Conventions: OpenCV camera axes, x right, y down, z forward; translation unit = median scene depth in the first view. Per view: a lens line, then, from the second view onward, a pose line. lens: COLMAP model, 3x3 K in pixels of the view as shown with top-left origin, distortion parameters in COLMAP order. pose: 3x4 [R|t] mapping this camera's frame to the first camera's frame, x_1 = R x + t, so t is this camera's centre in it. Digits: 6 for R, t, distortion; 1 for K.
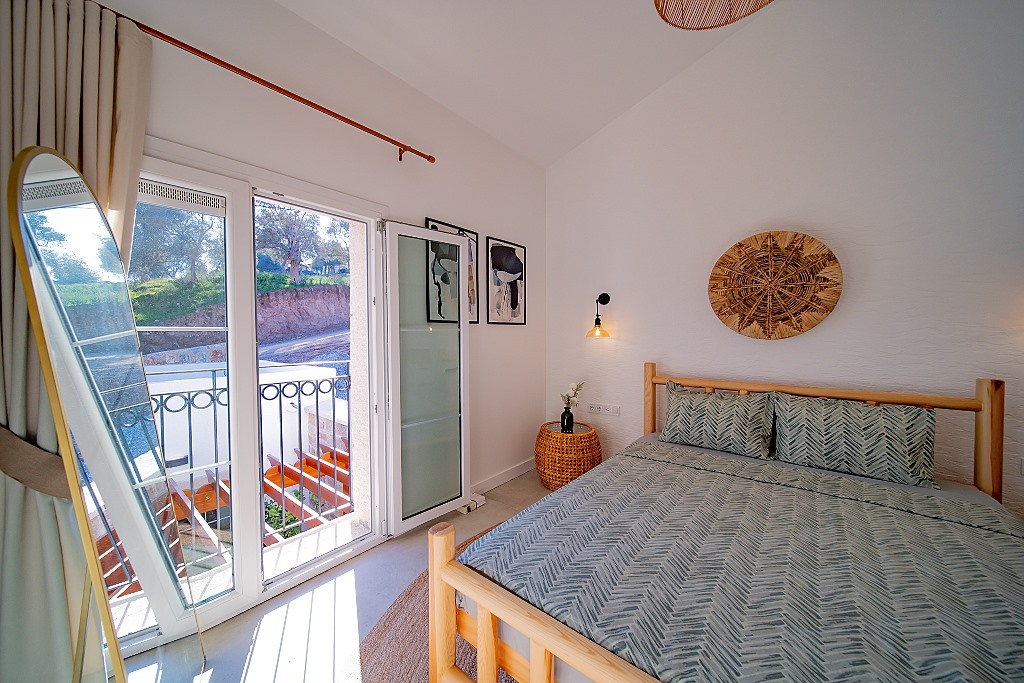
lens RADIAL K [[351.7, 0, 486.7], [0, 351.7, 342.0], [0, 0, 1]] dist [-0.022136, 0.000003]
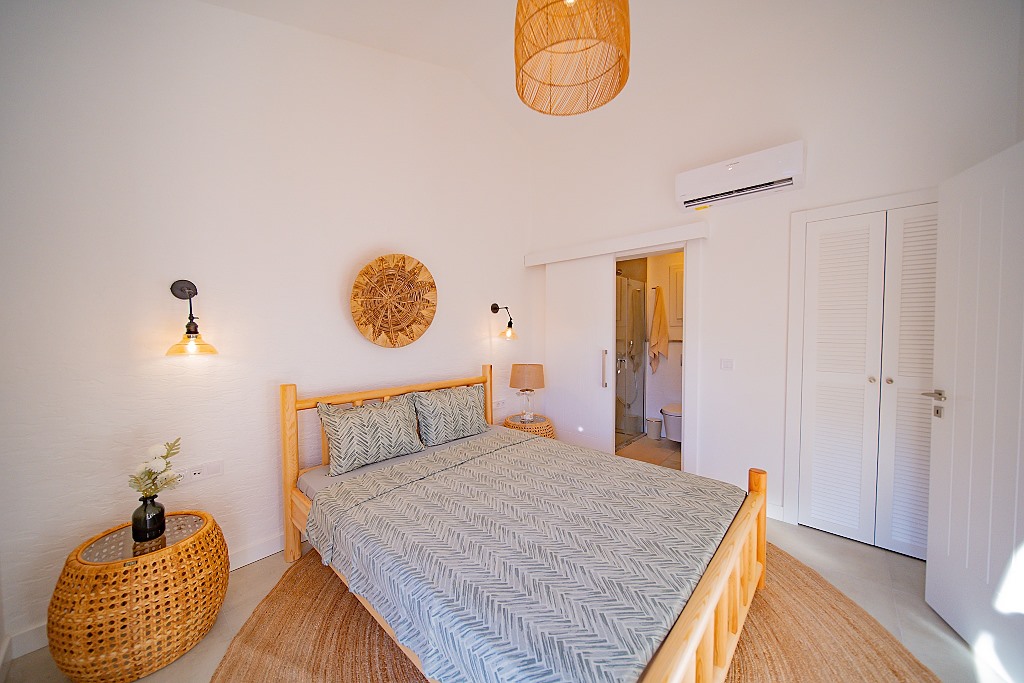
lens RADIAL K [[361.6, 0, 512.0], [0, 361.6, 341.5], [0, 0, 1]] dist [-0.000096, -0.000015]
pose [[0.006459, -0.027968, 0.999588, -0.368161], [0.026405, 0.999265, 0.027789, -0.050085], [-0.999630, 0.026215, 0.007193, 0.597984]]
